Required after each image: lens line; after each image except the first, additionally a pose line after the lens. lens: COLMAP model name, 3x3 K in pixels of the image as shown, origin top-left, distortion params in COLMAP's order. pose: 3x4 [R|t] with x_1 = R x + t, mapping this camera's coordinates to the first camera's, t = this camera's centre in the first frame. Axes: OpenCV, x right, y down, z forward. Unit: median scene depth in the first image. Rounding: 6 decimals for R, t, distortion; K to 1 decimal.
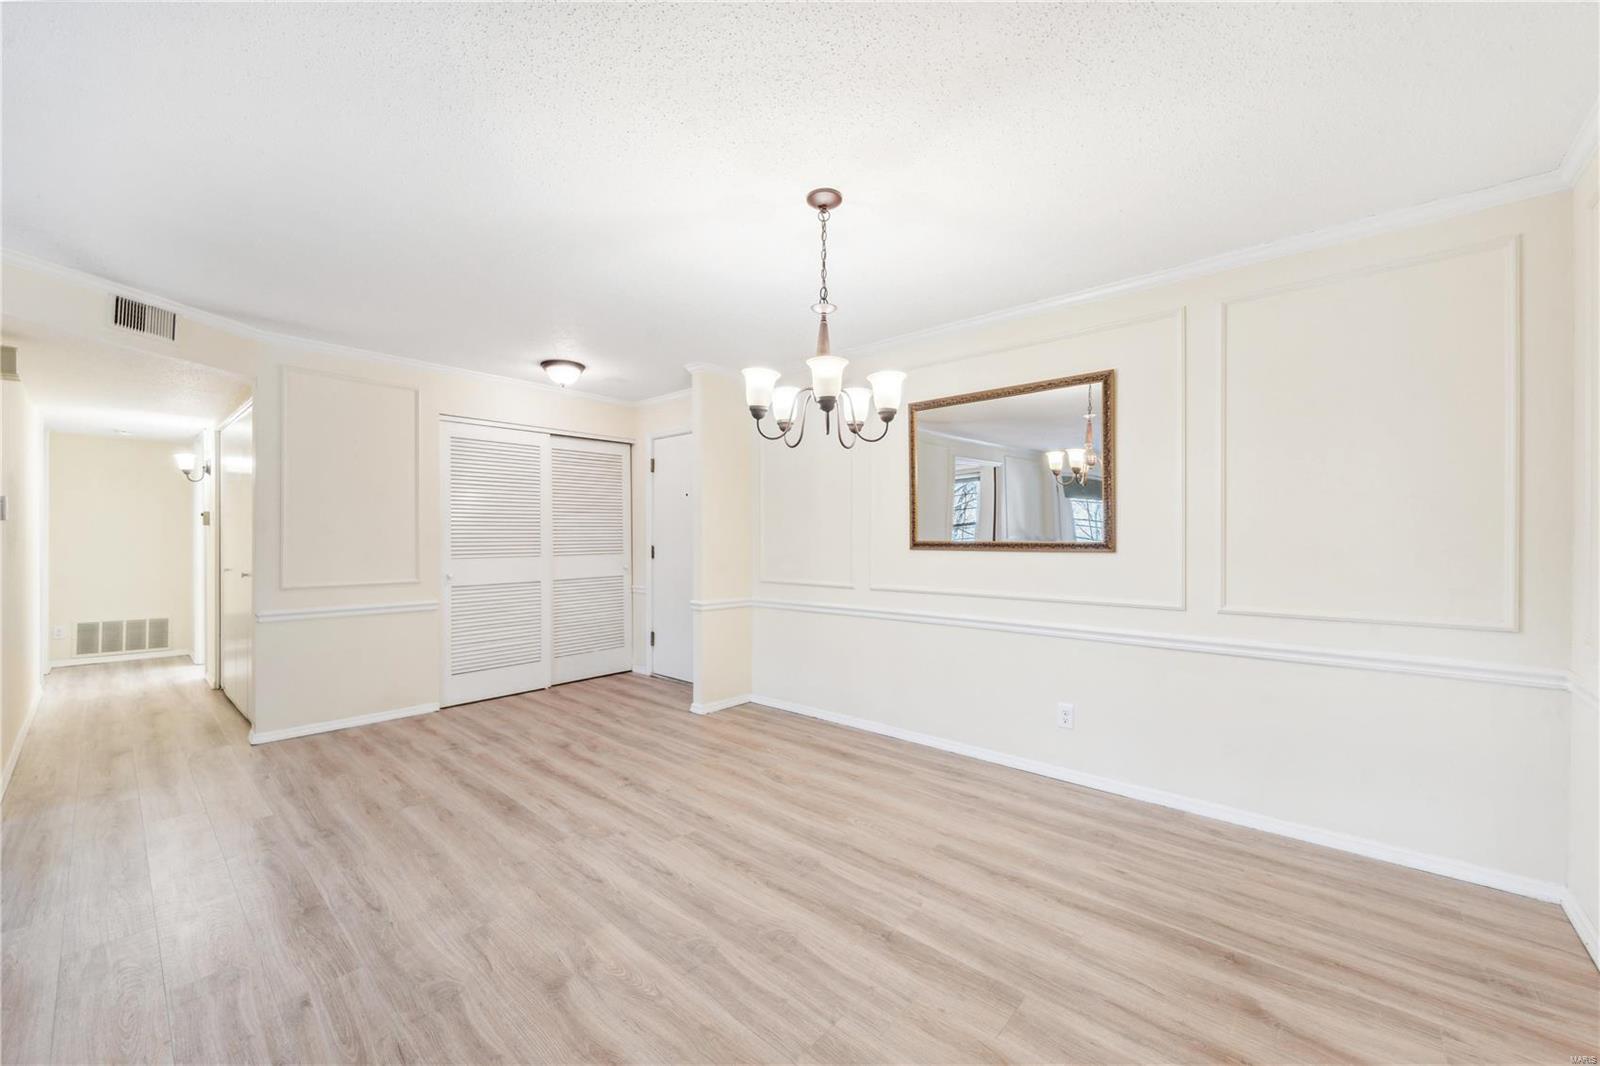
lens RADIAL K [[591.6, 0, 802.1], [0, 591.6, 537.3], [0, 0, 1]] dist [-0.011849, -0.000108]
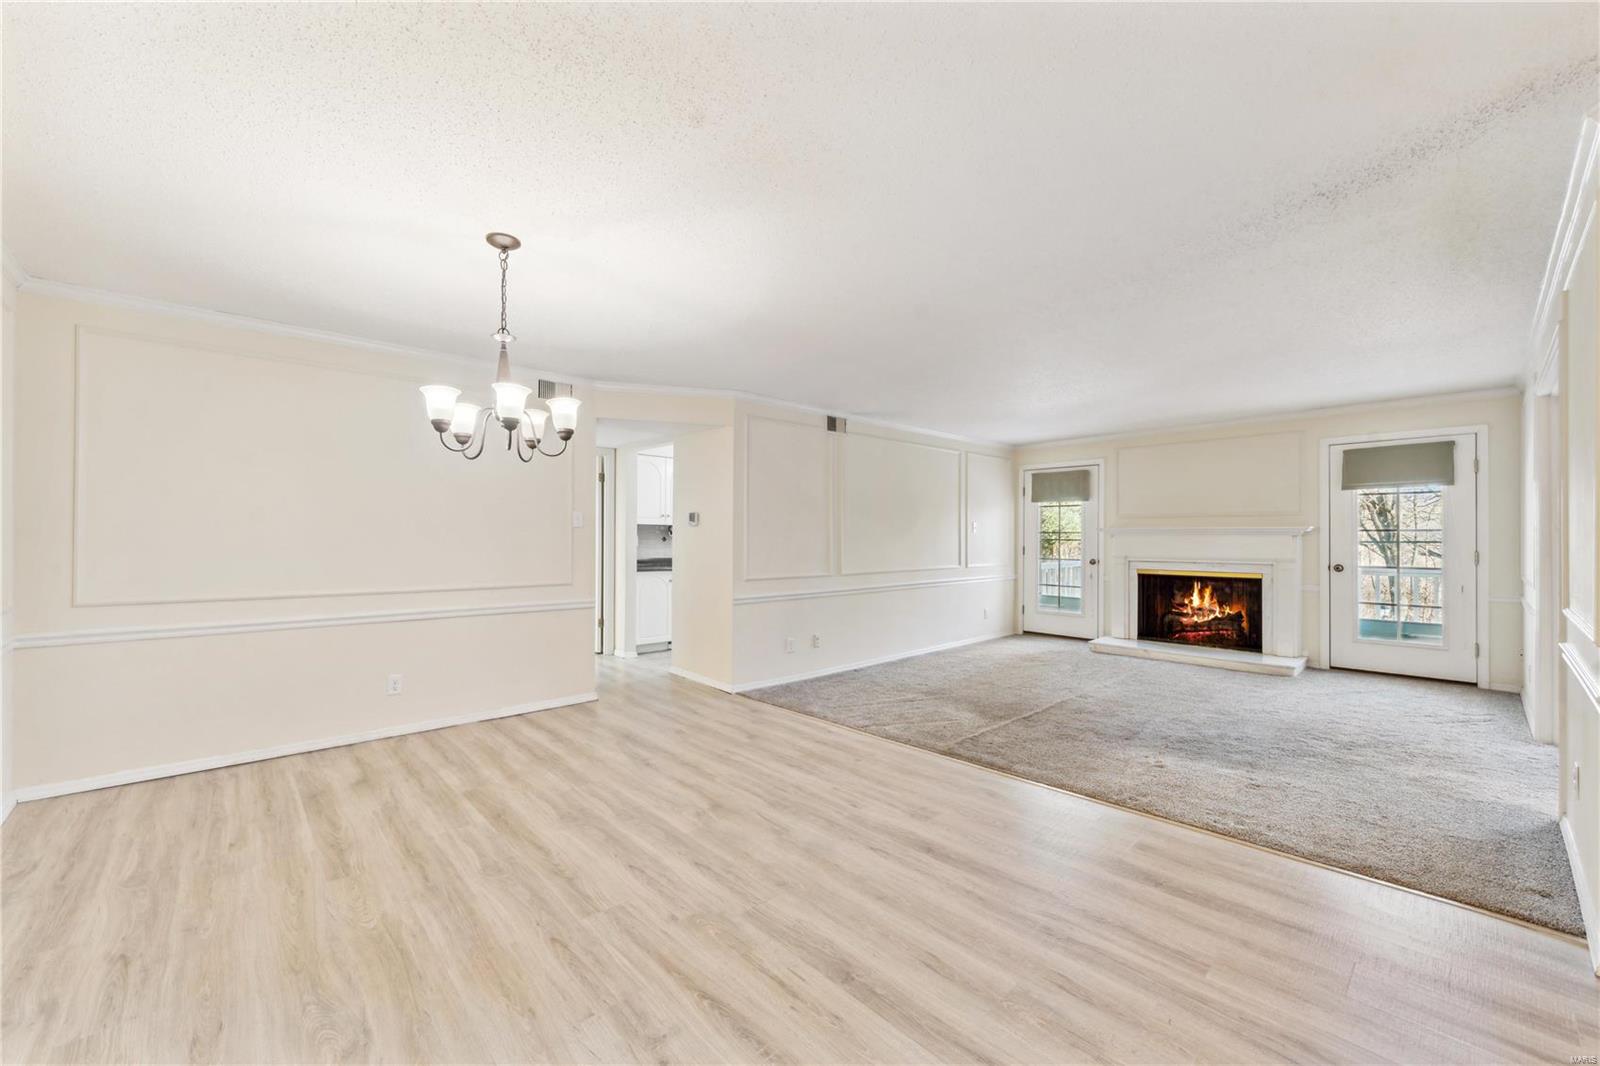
lens RADIAL K [[591.6, 0, 802.6], [0, 591.6, 533.9], [0, 0, 1]] dist [-0.011849, -0.000108]
pose [[-0.995335, -0.004115, 0.096396, -0.609668], [-0.004564, 0.999980, -0.004443, -0.008441], [-0.096376, -0.004863, -0.995333, 1.963116]]
